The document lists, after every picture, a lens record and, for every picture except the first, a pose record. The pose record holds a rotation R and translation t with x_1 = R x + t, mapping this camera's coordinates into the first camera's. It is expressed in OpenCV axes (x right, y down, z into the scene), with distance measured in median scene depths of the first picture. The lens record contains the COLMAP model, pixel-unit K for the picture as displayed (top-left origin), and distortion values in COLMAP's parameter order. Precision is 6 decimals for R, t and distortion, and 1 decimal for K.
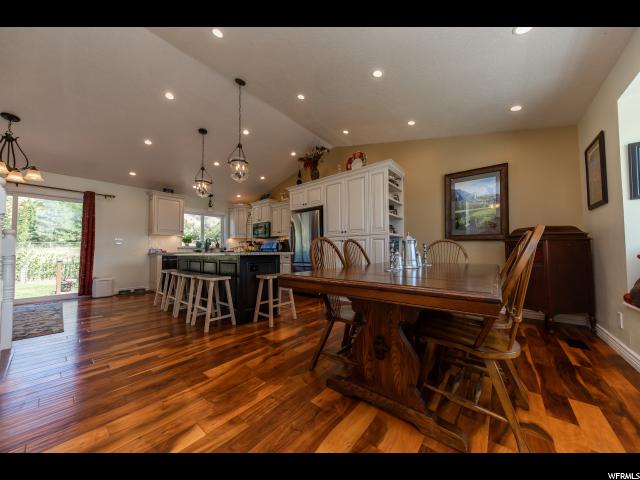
lens RADIAL K [[224.0, 0, 311.4], [0, 224.0, 242.1], [0, 0, 1]] dist [-0.001495, -0.000266]
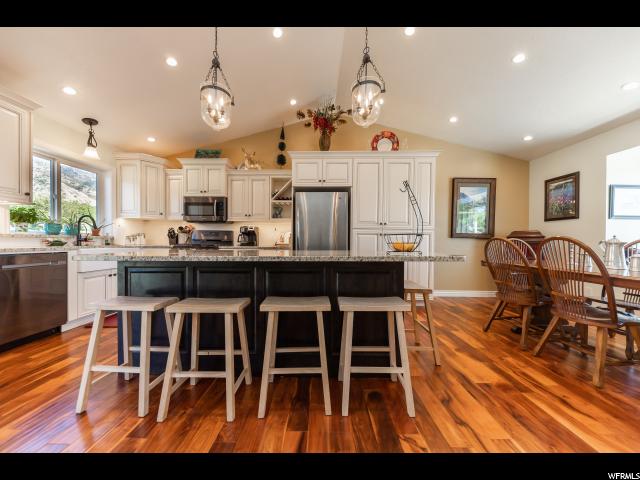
lens RADIAL K [[244.1, 0, 320.0], [0, 244.1, 240.0], [0, 0, 1]] dist [0.006281, -0.000129]
pose [[0.765992, 0.021054, 0.642506, -0.691221], [-0.041646, 0.998989, 0.016914, 0.010346], [-0.641500, -0.039714, 0.766094, 0.511069]]
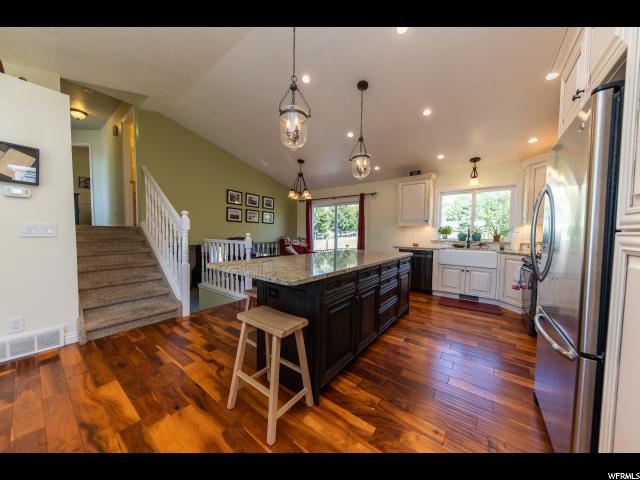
lens RADIAL K [[221.1, 0, 327.9], [0, 221.1, 237.5], [0, 0, 1]] dist [-0.000381, -0.000038]
pose [[0.056946, 0.027472, -0.997999, 0.266747], [0.028595, 0.999166, 0.029136, -0.031069], [0.997968, -0.030197, 0.056113, 0.911934]]
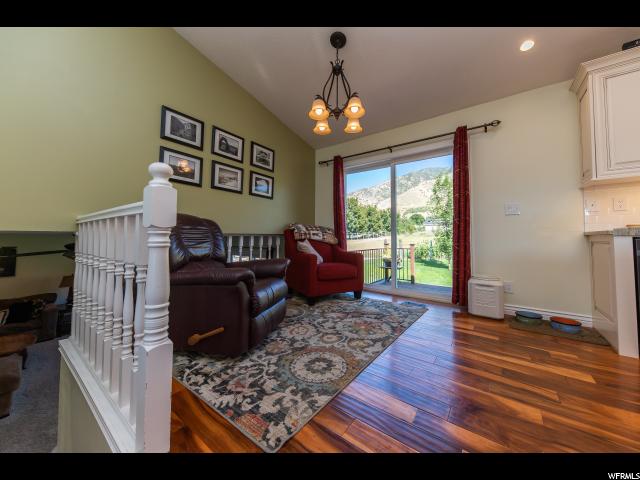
lens RADIAL K [[230.0, 0, 341.9], [0, 230.0, 227.4], [0, 0, 1]] dist [-0.000791, -0.000110]
pose [[0.103352, -0.034787, -0.994036, -0.533167], [0.033939, 0.998930, -0.031429, 0.052297], [0.994066, -0.030489, 0.104422, 0.766005]]
